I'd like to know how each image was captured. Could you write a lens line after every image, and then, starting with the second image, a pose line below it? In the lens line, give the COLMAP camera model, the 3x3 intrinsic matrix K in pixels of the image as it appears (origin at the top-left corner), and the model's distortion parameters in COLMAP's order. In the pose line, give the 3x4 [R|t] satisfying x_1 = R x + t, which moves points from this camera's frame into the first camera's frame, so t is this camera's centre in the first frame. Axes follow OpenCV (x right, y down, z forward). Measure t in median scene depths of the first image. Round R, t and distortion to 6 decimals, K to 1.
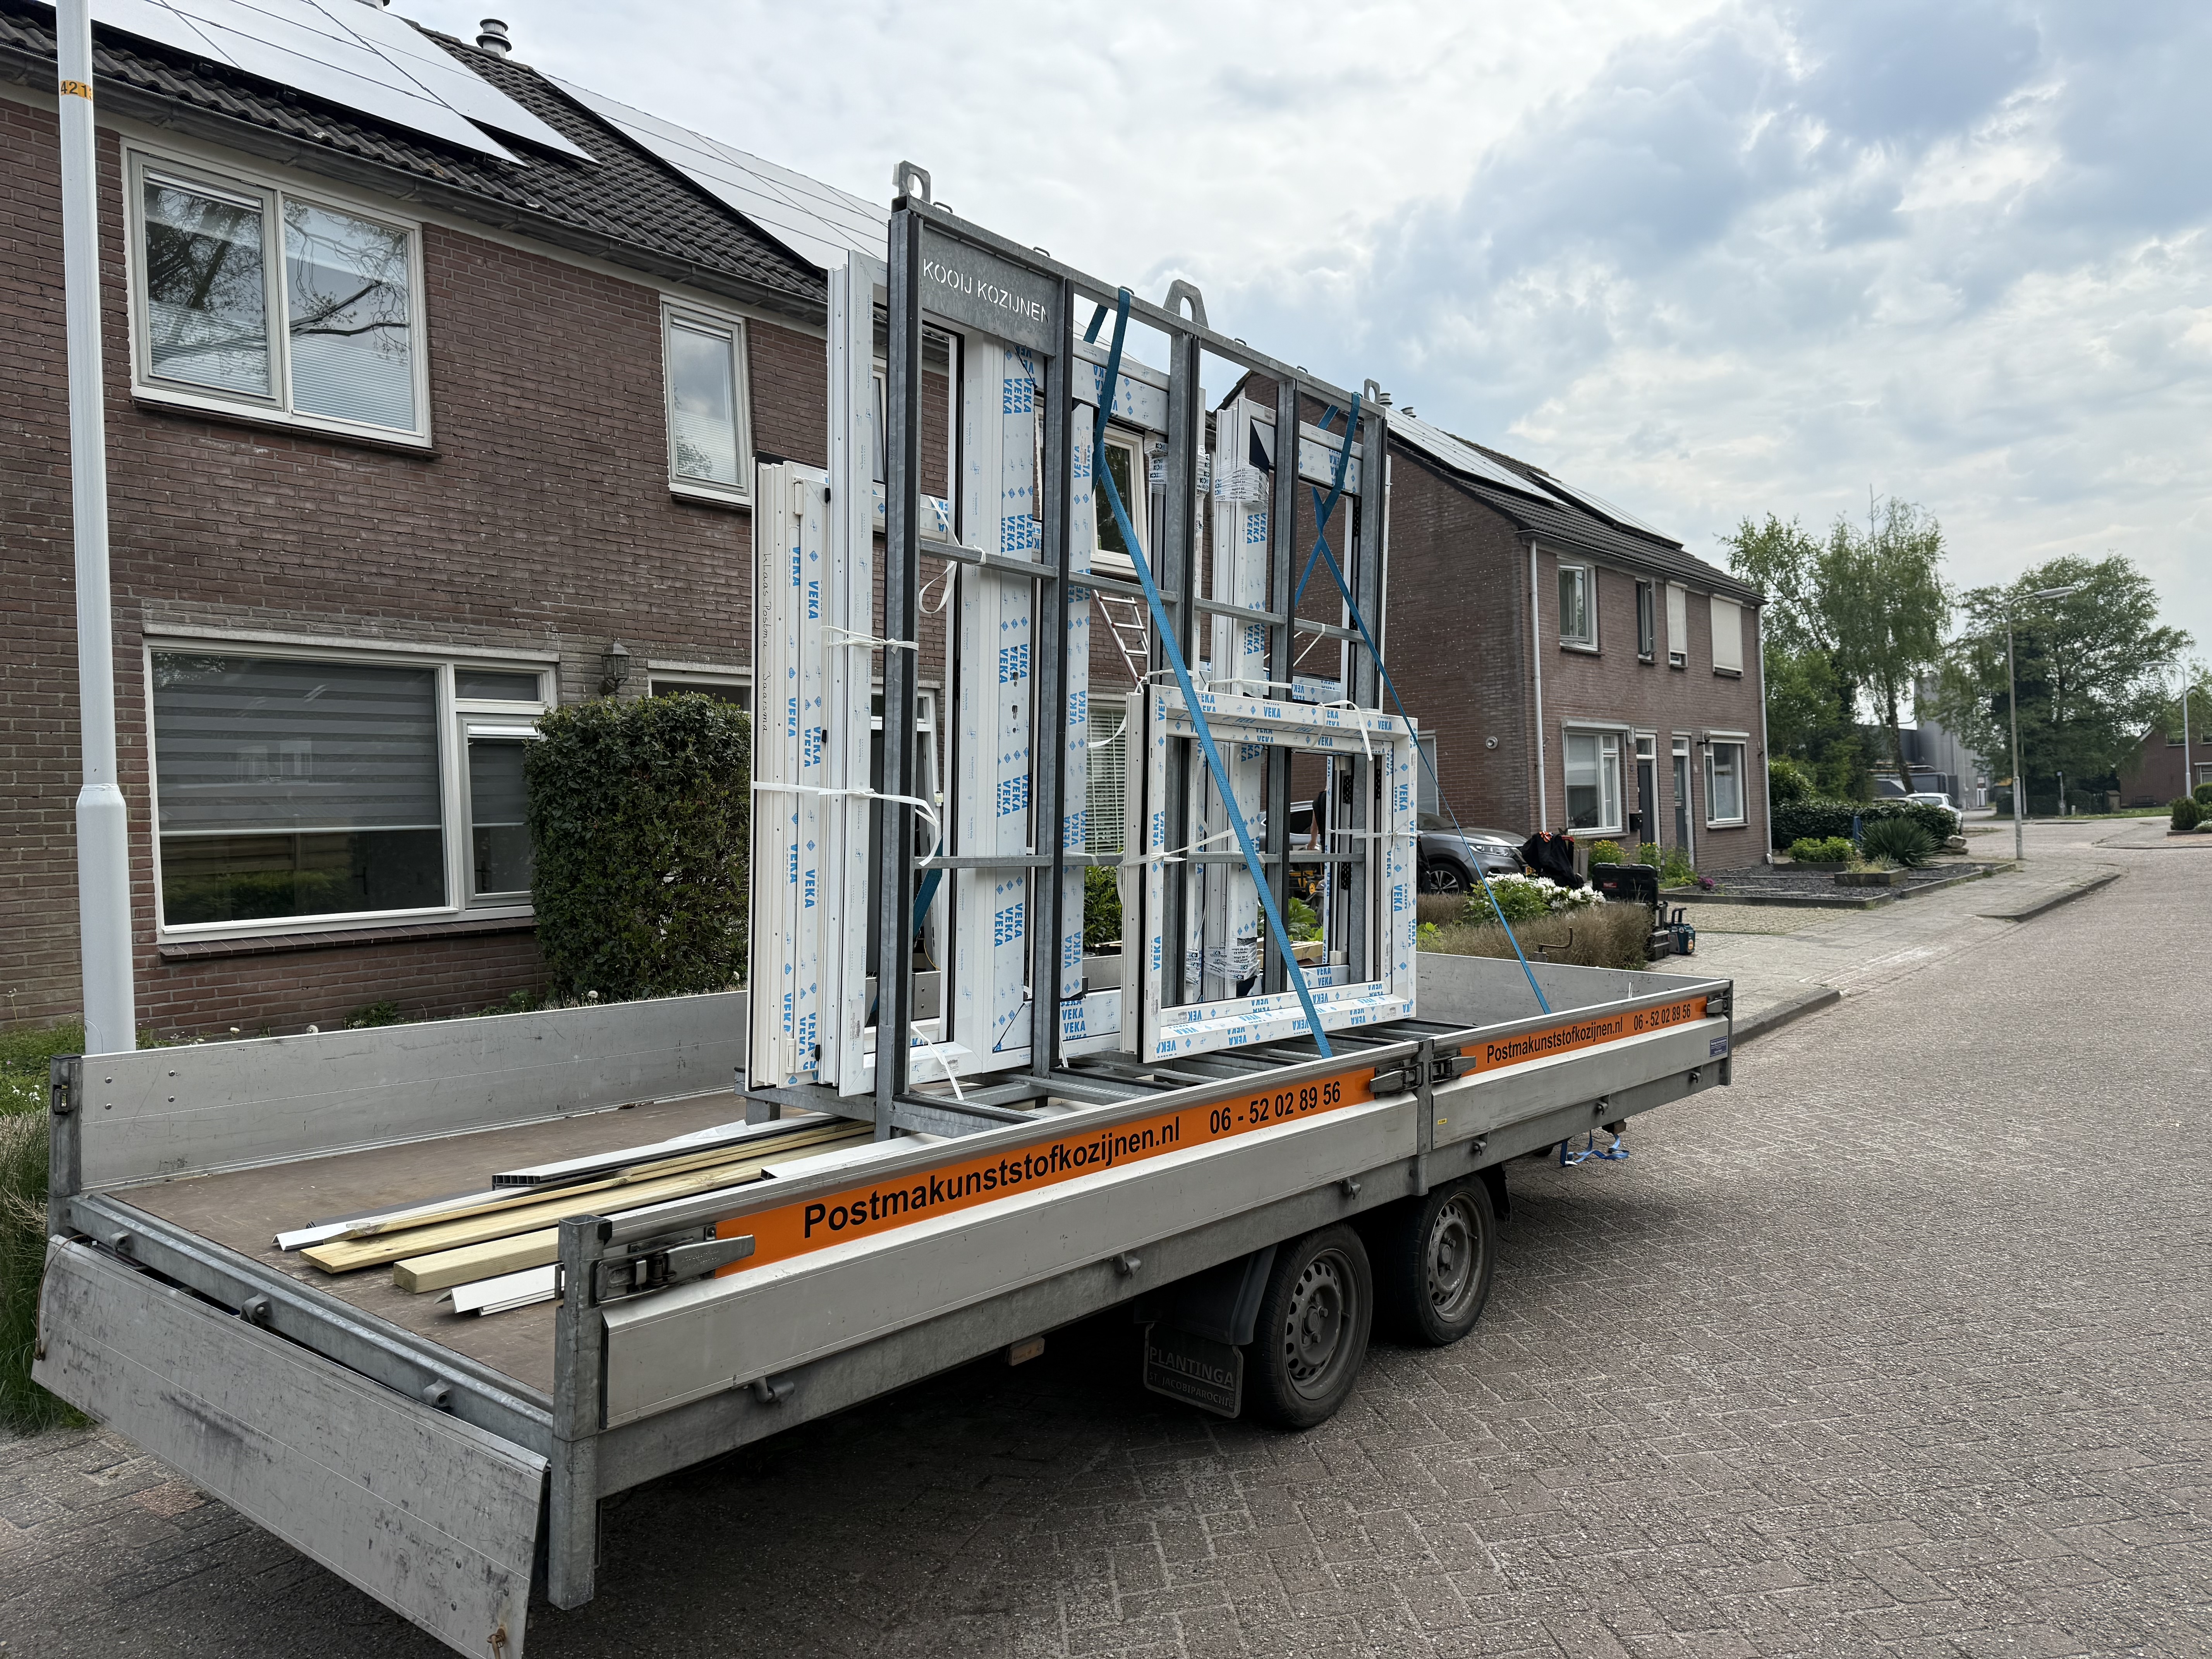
lens RADIAL K [[1586.0, 0, 1117.0], [0, 1586.0, 822.2], [0, 0, 1]] dist [0.069654, -0.108974]
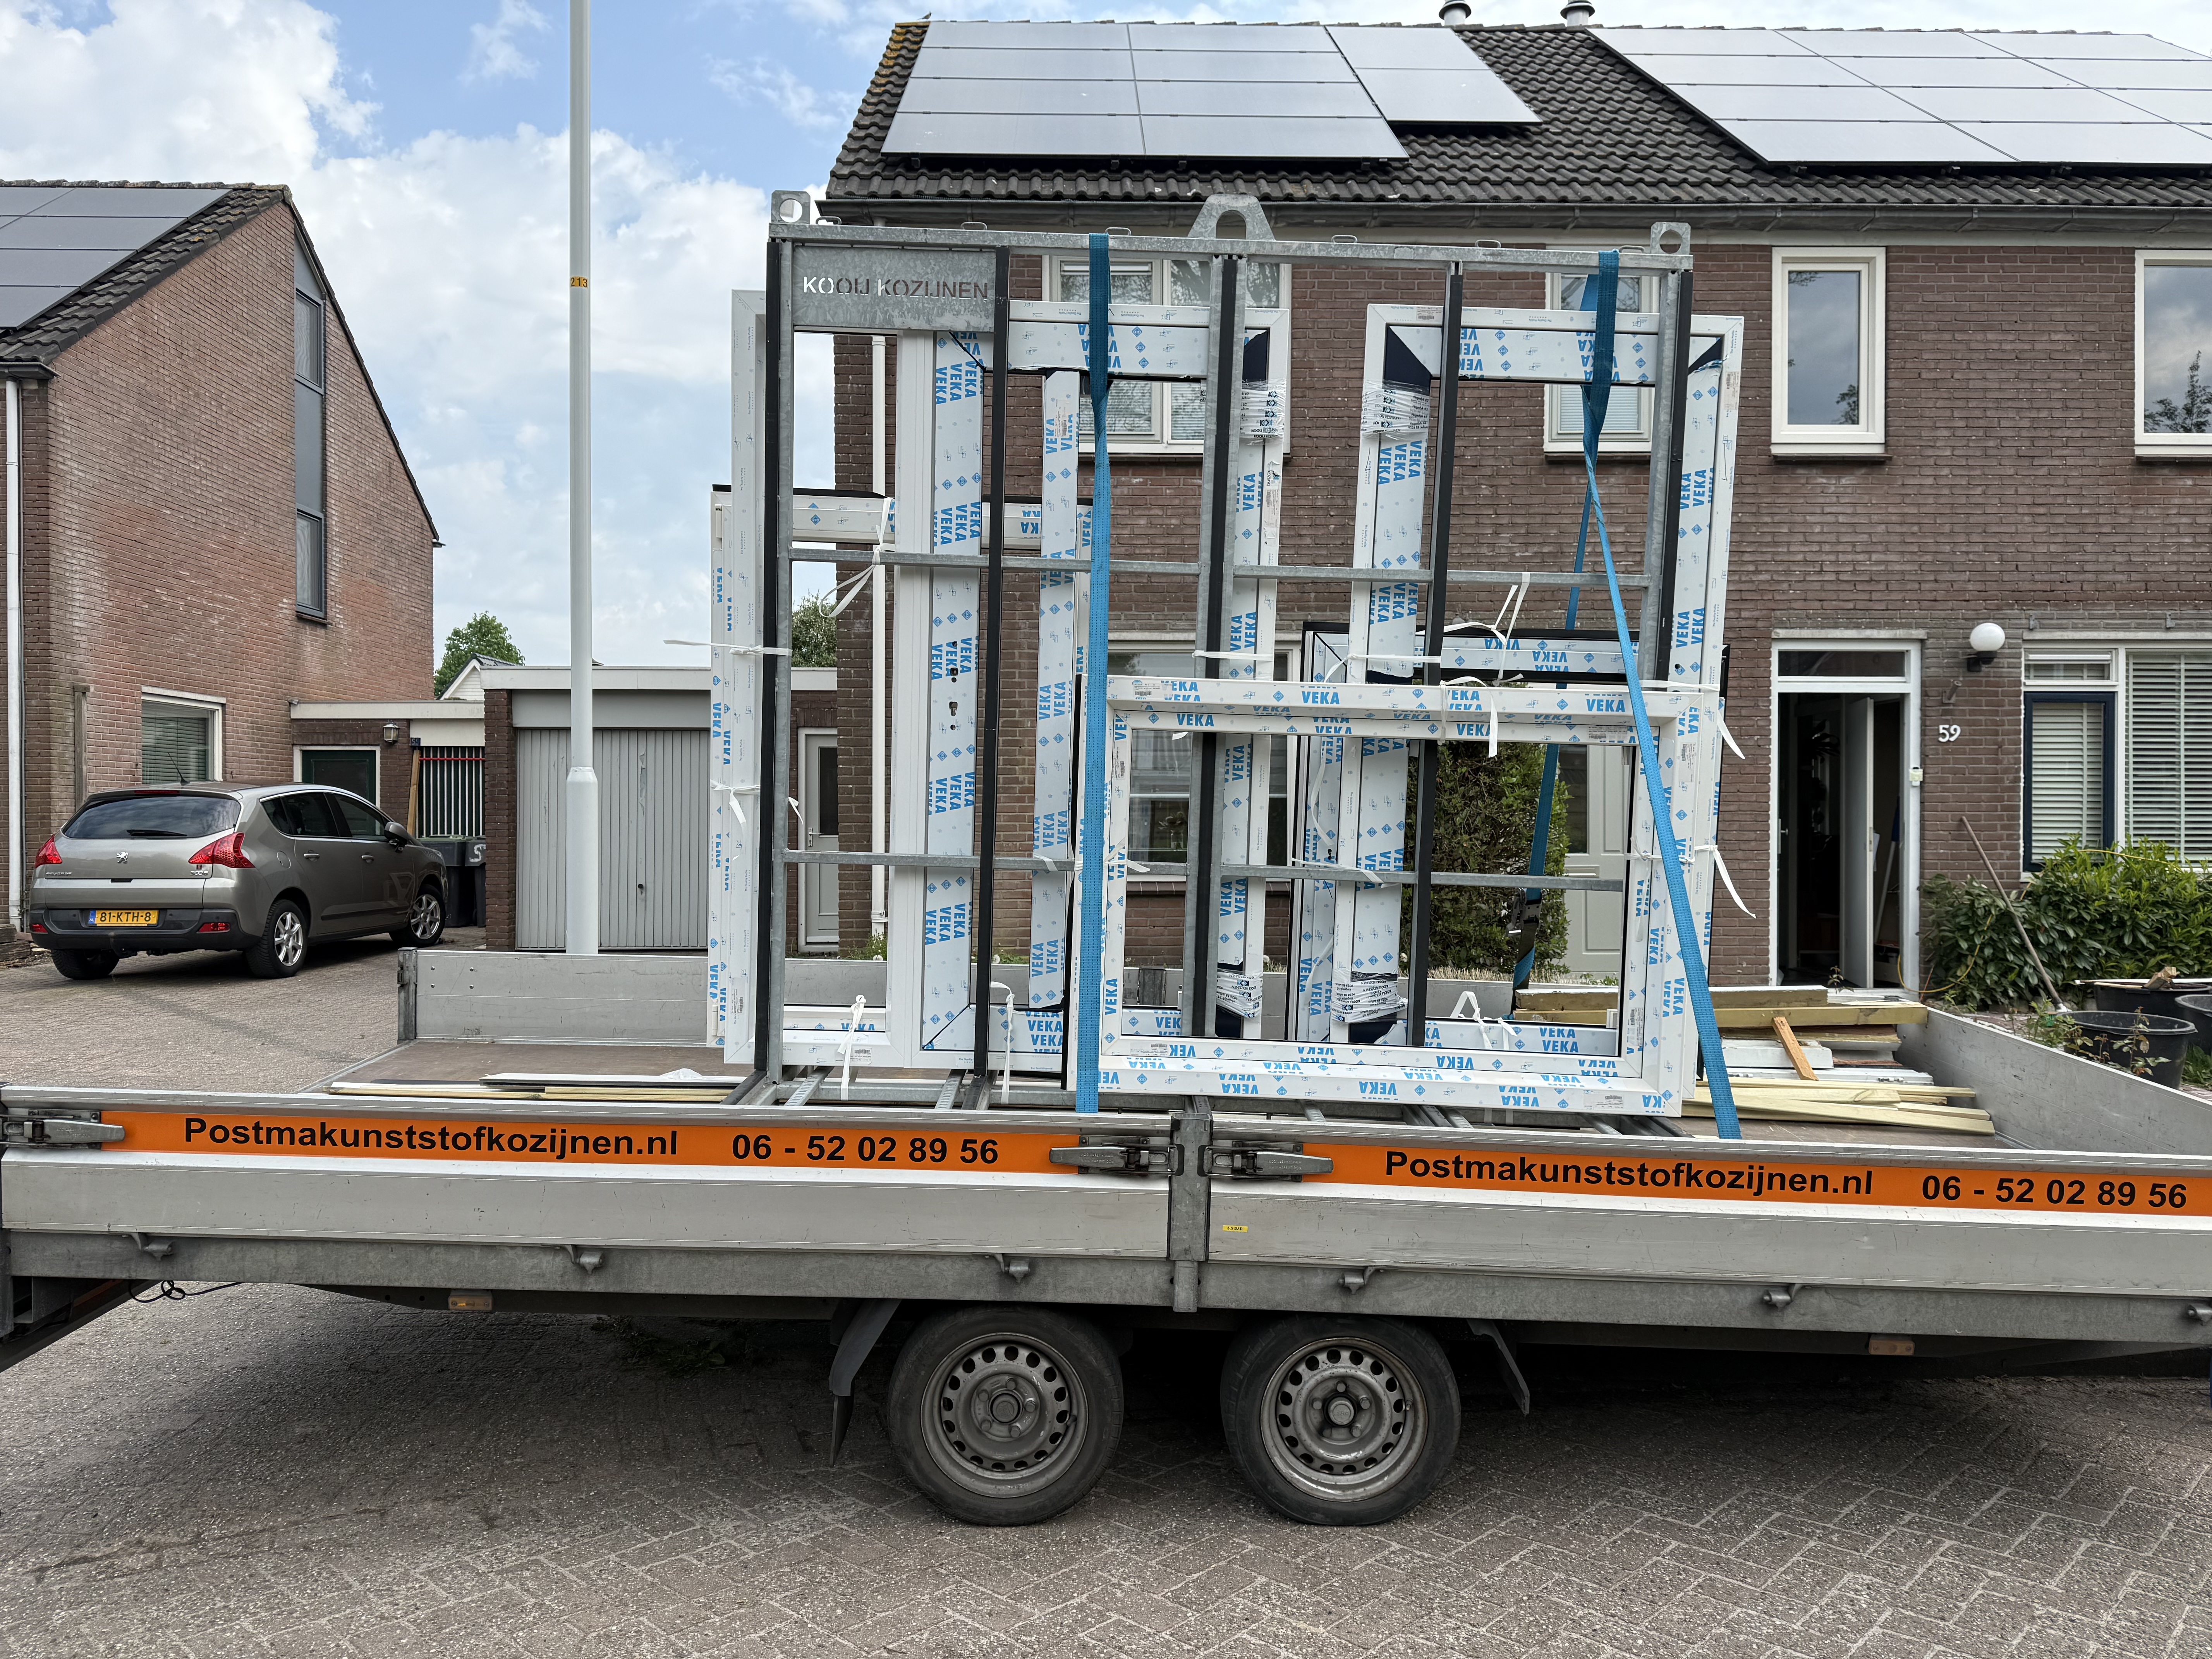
lens RADIAL K [[1586.0, 0, 1117.0], [0, 1586.0, 822.2], [0, 0, 1]] dist [0.069654, -0.108974]
pose [[0.612312, 0.041396, -0.789532, 0.610281], [-0.018593, 0.999106, 0.037966, -0.030364], [0.790397, -0.008567, 0.612534, 0.377513]]
